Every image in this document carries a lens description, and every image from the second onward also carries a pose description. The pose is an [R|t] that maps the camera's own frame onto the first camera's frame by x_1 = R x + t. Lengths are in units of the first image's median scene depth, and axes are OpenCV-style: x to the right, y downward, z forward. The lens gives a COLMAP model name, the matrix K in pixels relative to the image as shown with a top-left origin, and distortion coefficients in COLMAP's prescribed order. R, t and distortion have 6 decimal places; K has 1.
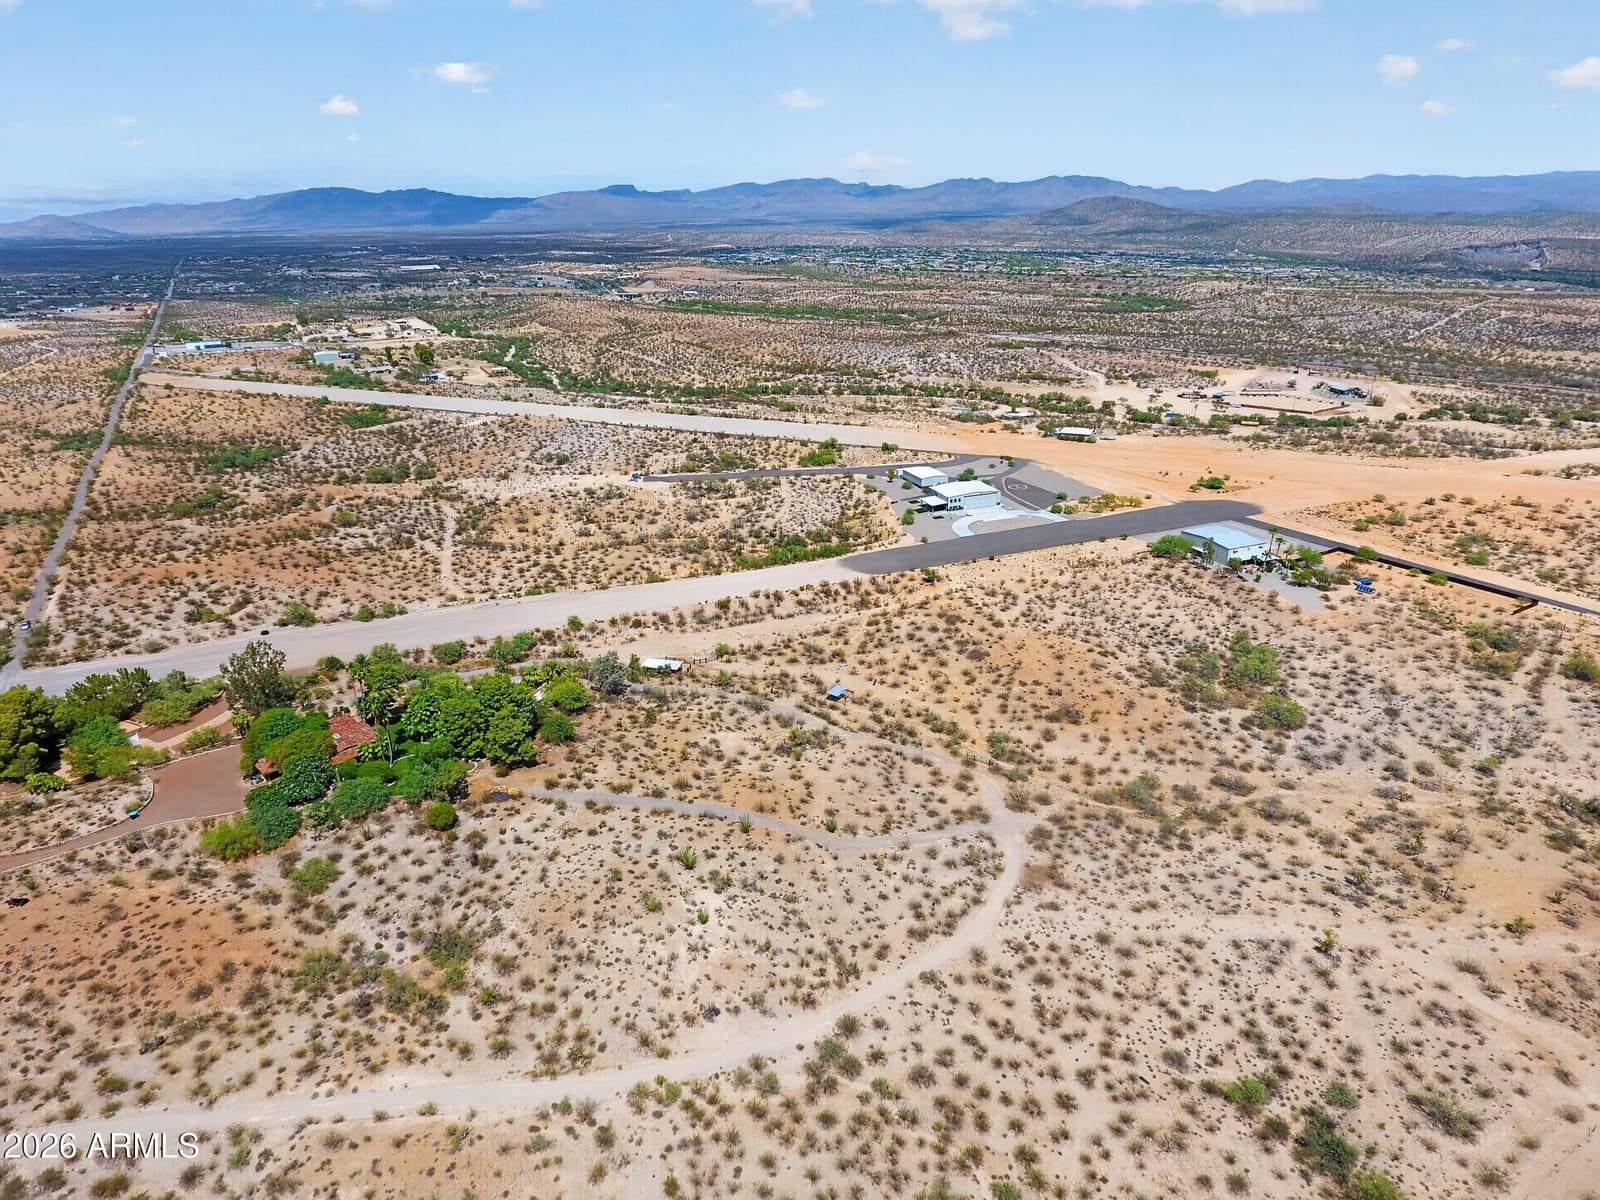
lens RADIAL K [[937.9, 0, 799.1], [0, 937.9, 611.7], [0, 0, 1]] dist [-0.004347, 0.000507]
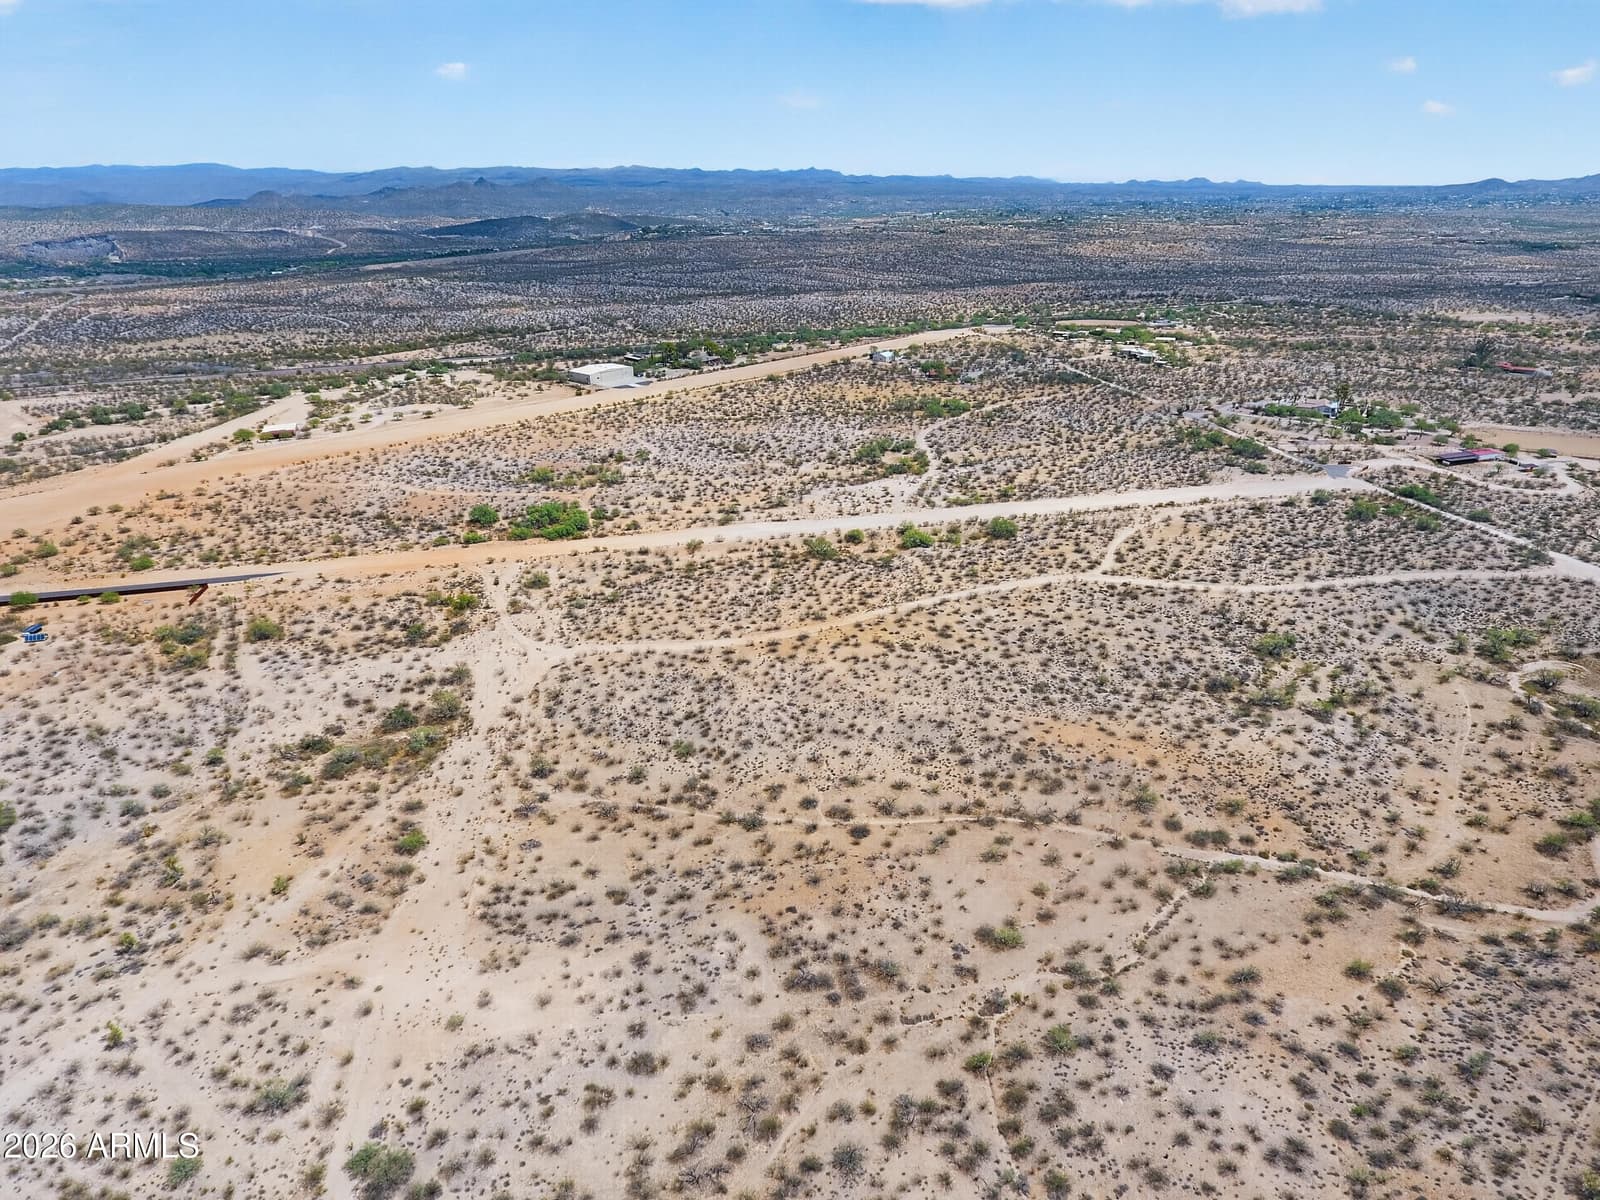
lens RADIAL K [[937.9, 0, 799.1], [0, 937.9, 611.7], [0, 0, 1]] dist [-0.004347, 0.000507]
pose [[0.334223, -0.377867, 0.863430, 0.088073], [0.372067, 0.894604, 0.247487, 0.004024], [-0.865945, 0.238538, 0.439589, -0.044592]]
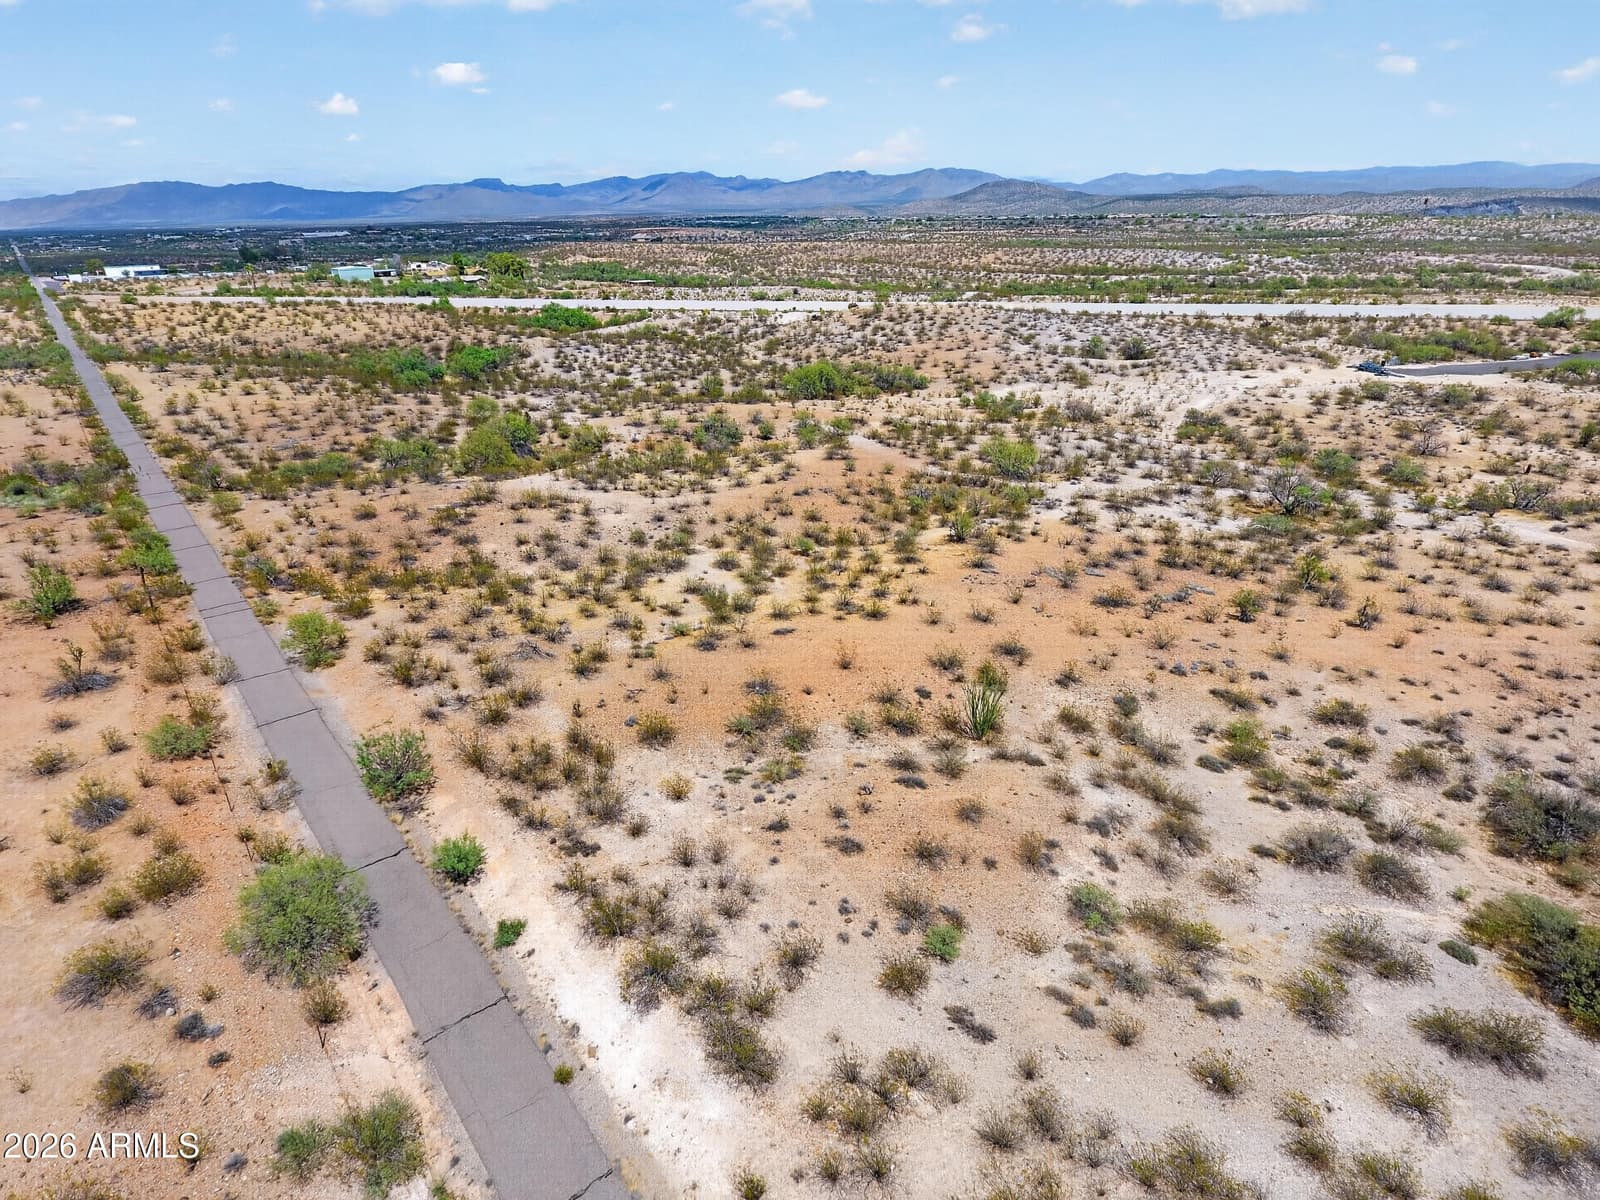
lens RADIAL K [[937.9, 0, 799.1], [0, 937.9, 611.7], [0, 0, 1]] dist [-0.004347, 0.000507]
pose [[0.991721, -0.053216, 0.116867, -0.851788], [0.052830, 0.998583, 0.006396, -0.069675], [-0.117041, -0.000169, 0.993127, 0.935015]]
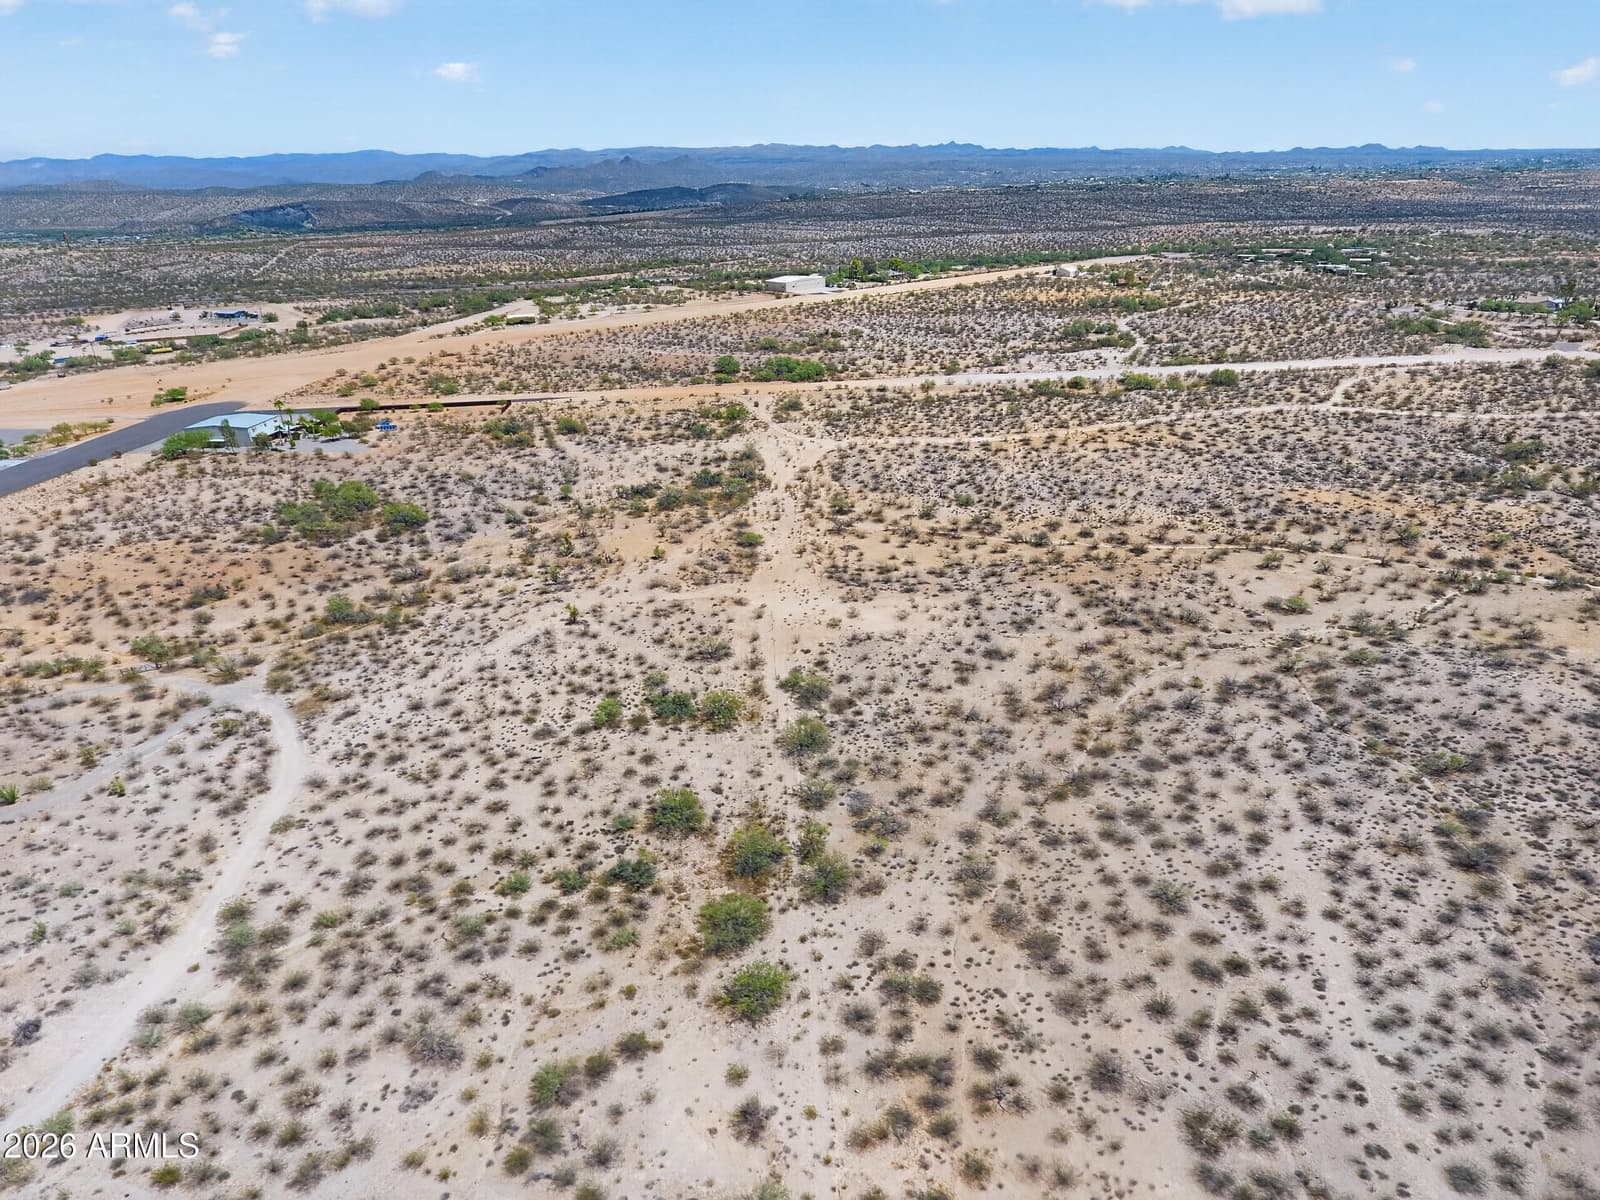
lens RADIAL K [[937.9, 0, 799.1], [0, 937.9, 611.7], [0, 0, 1]] dist [-0.004347, 0.000507]
pose [[0.454992, -0.377452, 0.806543, -0.140346], [0.363663, 0.905514, 0.218617, 0.112085], [-0.812854, 0.193841, 0.549267, 0.072504]]
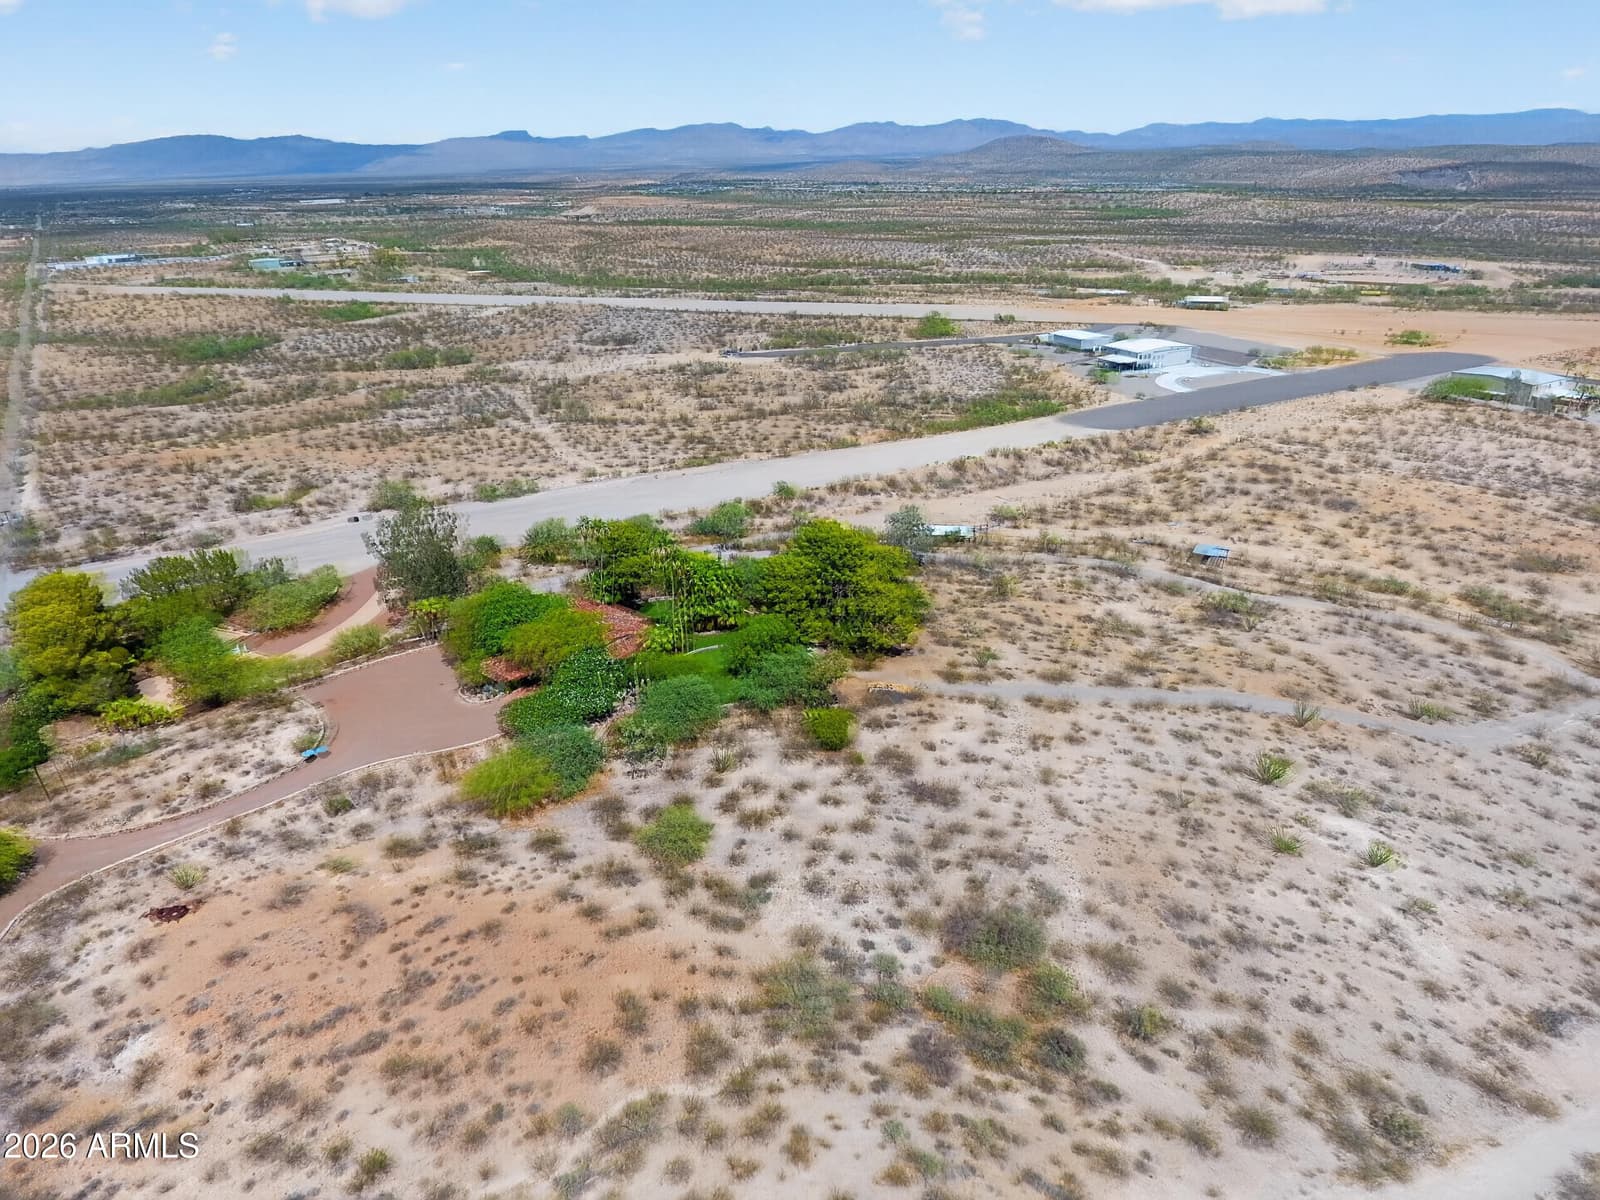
lens RADIAL K [[937.9, 0, 799.1], [0, 937.9, 611.7], [0, 0, 1]] dist [-0.004347, 0.000507]
pose [[0.995597, -0.045300, 0.082070, -0.302285], [0.041365, 0.997940, 0.049031, 0.074340], [-0.084122, -0.045420, 0.995420, 0.261197]]
